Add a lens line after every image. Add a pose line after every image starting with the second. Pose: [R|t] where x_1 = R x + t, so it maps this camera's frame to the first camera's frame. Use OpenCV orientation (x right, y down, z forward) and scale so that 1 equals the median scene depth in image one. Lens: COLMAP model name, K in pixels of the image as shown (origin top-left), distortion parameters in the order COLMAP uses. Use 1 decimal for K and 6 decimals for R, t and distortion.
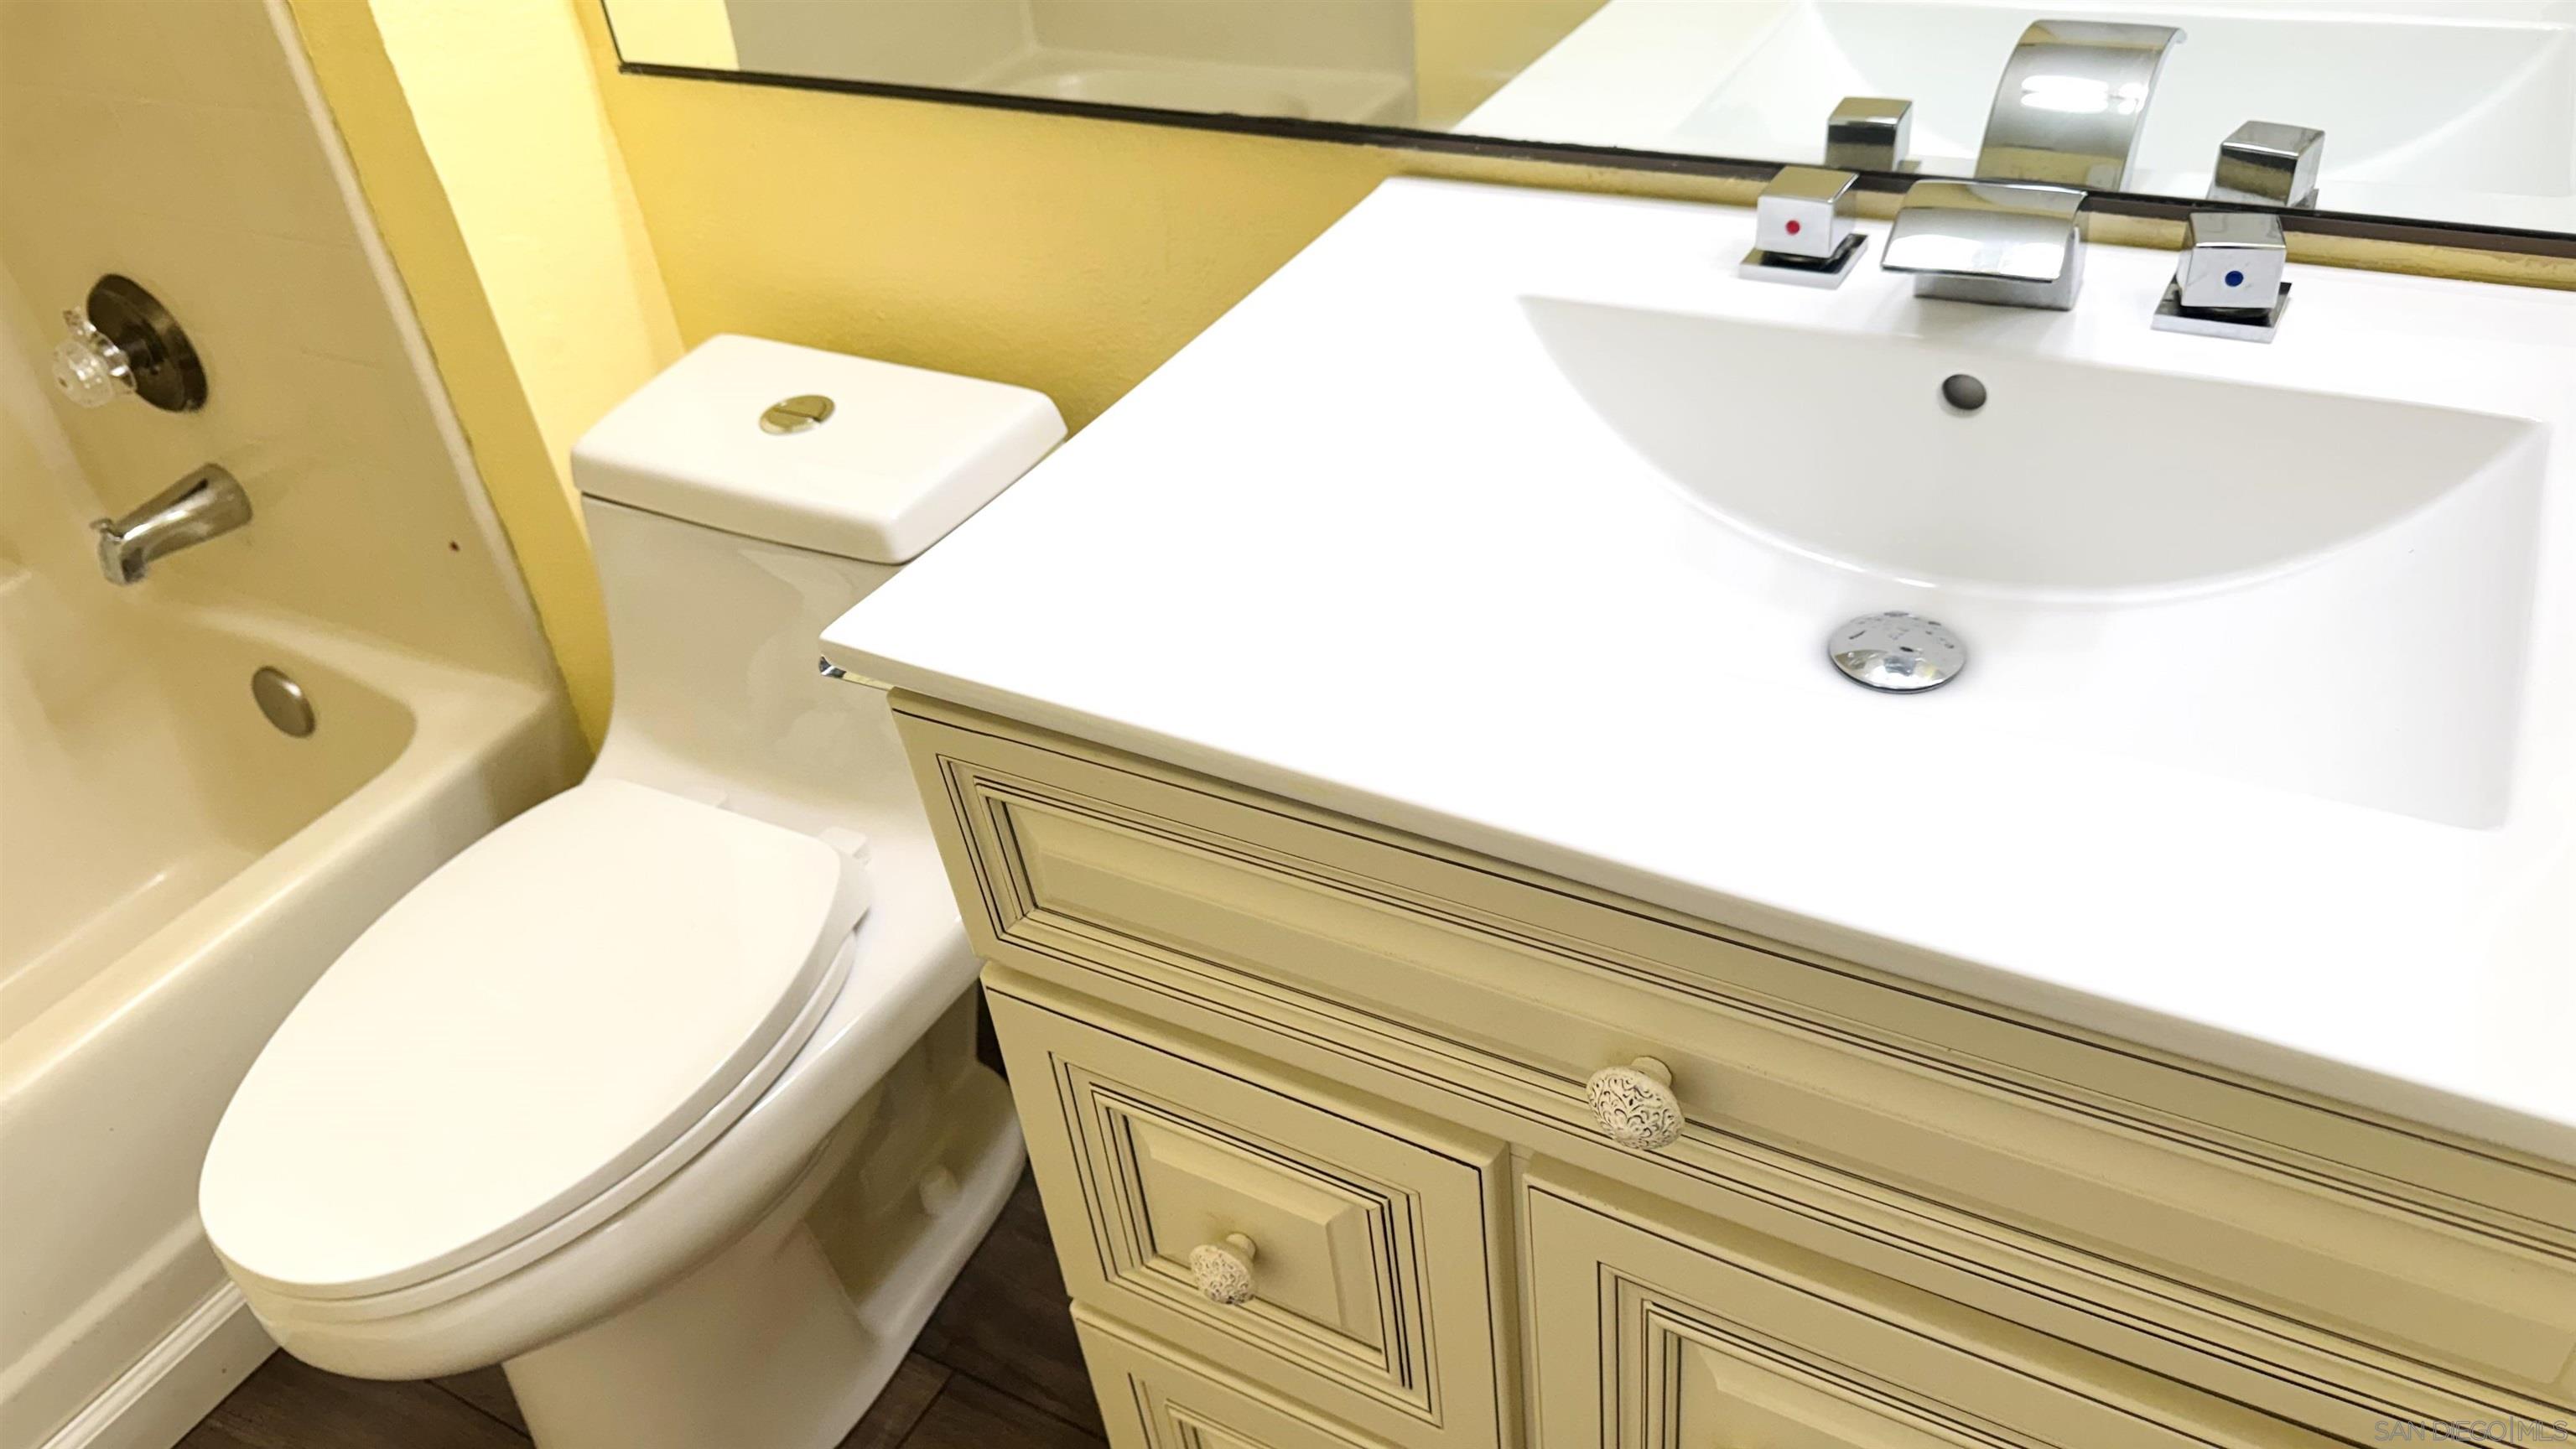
lens RADIAL K [[1875.7, 0, 1288.0], [0, 1875.7, 724.5], [0, 0, 1]] dist [-0.001622, 0.002470]
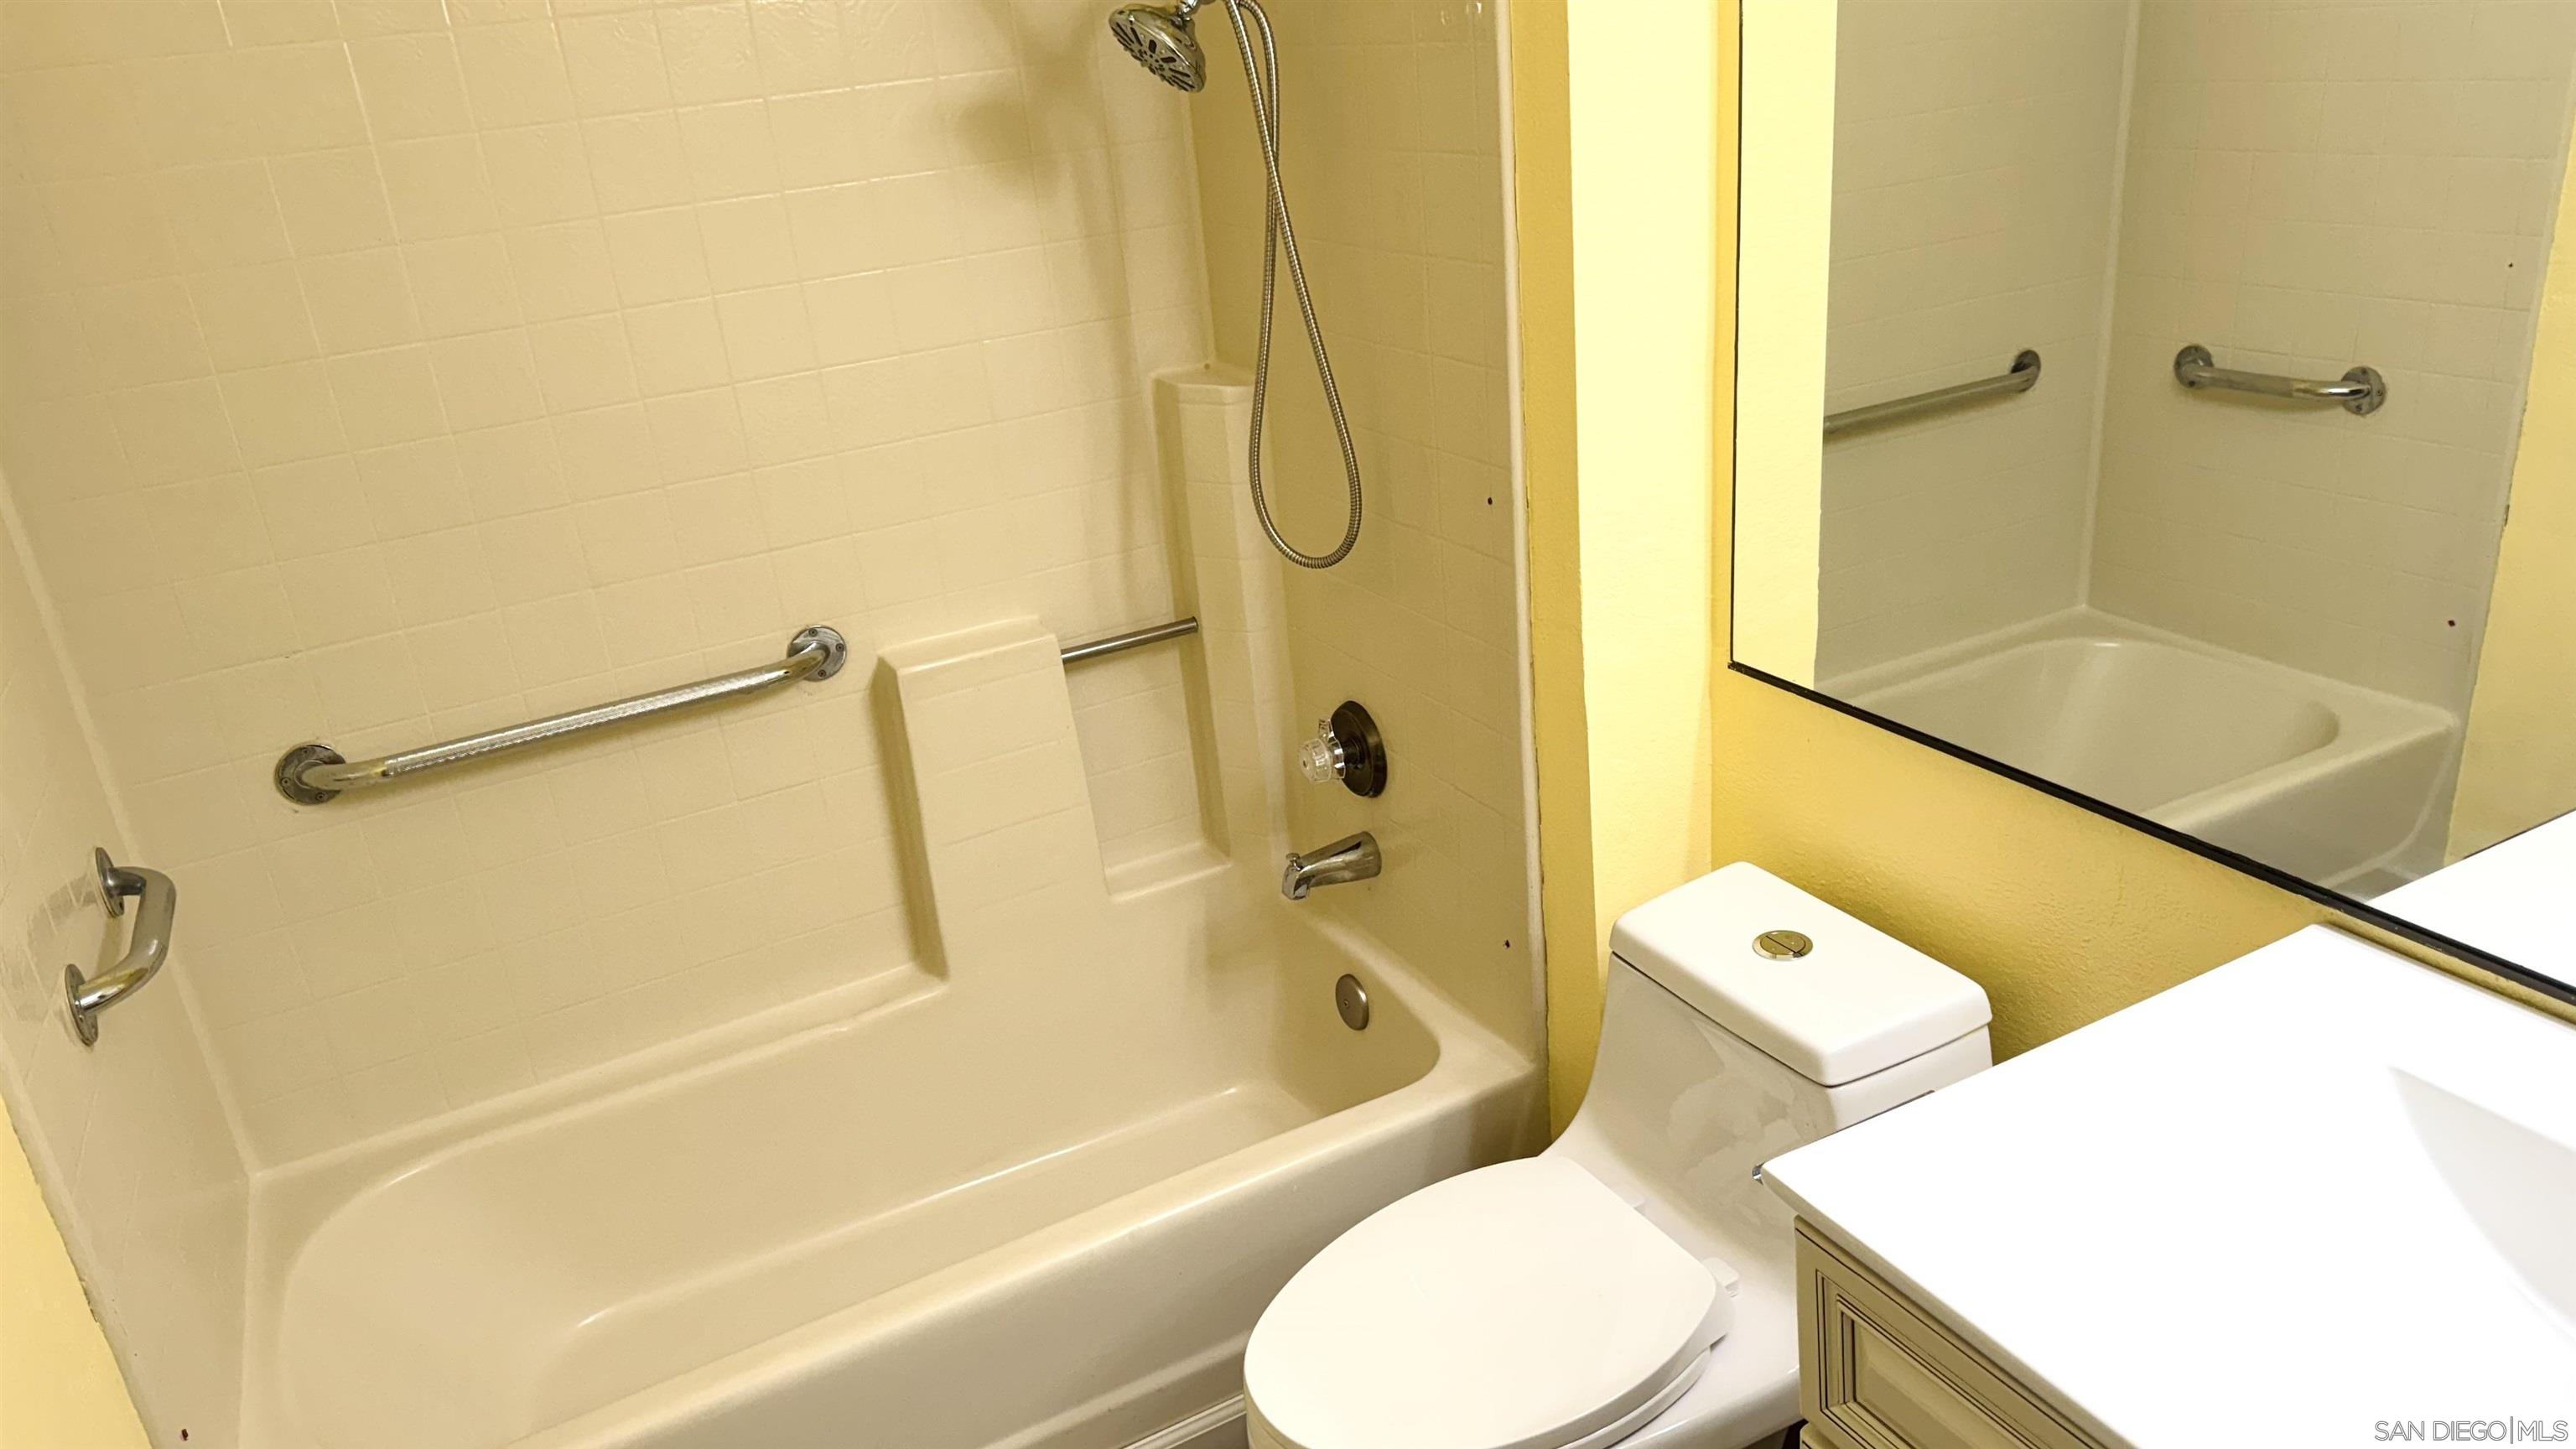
lens RADIAL K [[1786.0, 0, 1288.0], [0, 1786.0, 724.5], [0, 0, 1]] dist [-0.001342, -0.001319]
pose [[0.840548, 0.227606, -0.491603, 0.026167], [-0.319073, 0.941358, -0.109718, -0.055842], [0.437802, 0.249080, 0.863880, -0.251603]]
